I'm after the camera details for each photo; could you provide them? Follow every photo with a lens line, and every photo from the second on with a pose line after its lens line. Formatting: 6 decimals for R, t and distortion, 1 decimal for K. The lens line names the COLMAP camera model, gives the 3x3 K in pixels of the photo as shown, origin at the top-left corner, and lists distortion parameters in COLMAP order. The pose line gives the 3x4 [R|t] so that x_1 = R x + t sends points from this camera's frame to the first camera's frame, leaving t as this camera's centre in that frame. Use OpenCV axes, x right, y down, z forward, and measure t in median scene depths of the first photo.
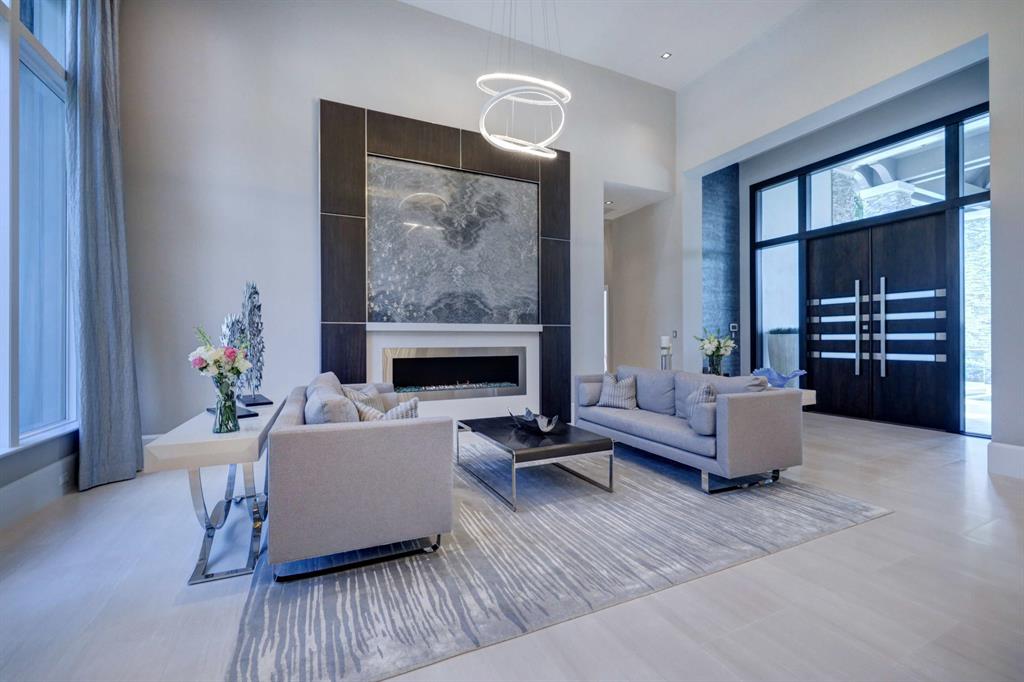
lens RADIAL K [[425.7, 0, 512.0], [0, 425.7, 341.0], [0, 0, 1]] dist [-0.001722, 0.000044]
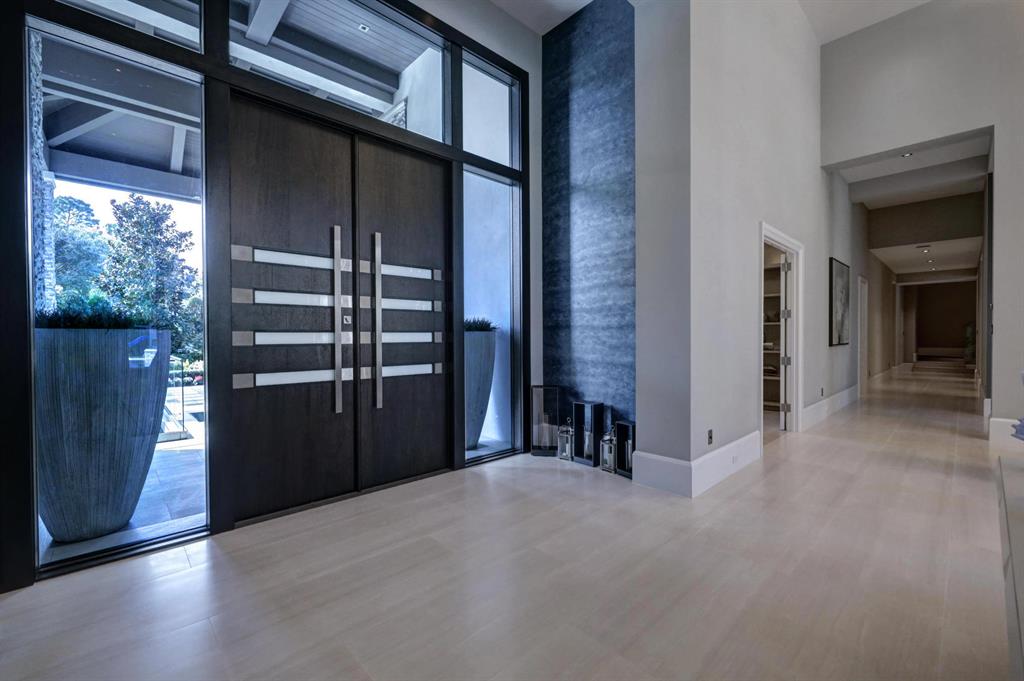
lens RADIAL K [[426.2, 0, 514.6], [0, 426.2, 337.0], [0, 0, 1]] dist [-0.001286, -0.000622]
pose [[-0.316055, 0.002307, 0.948738, 0.266488], [0.007018, 0.999975, -0.000094, -0.009378], [-0.948715, 0.006629, -0.316063, 0.975653]]
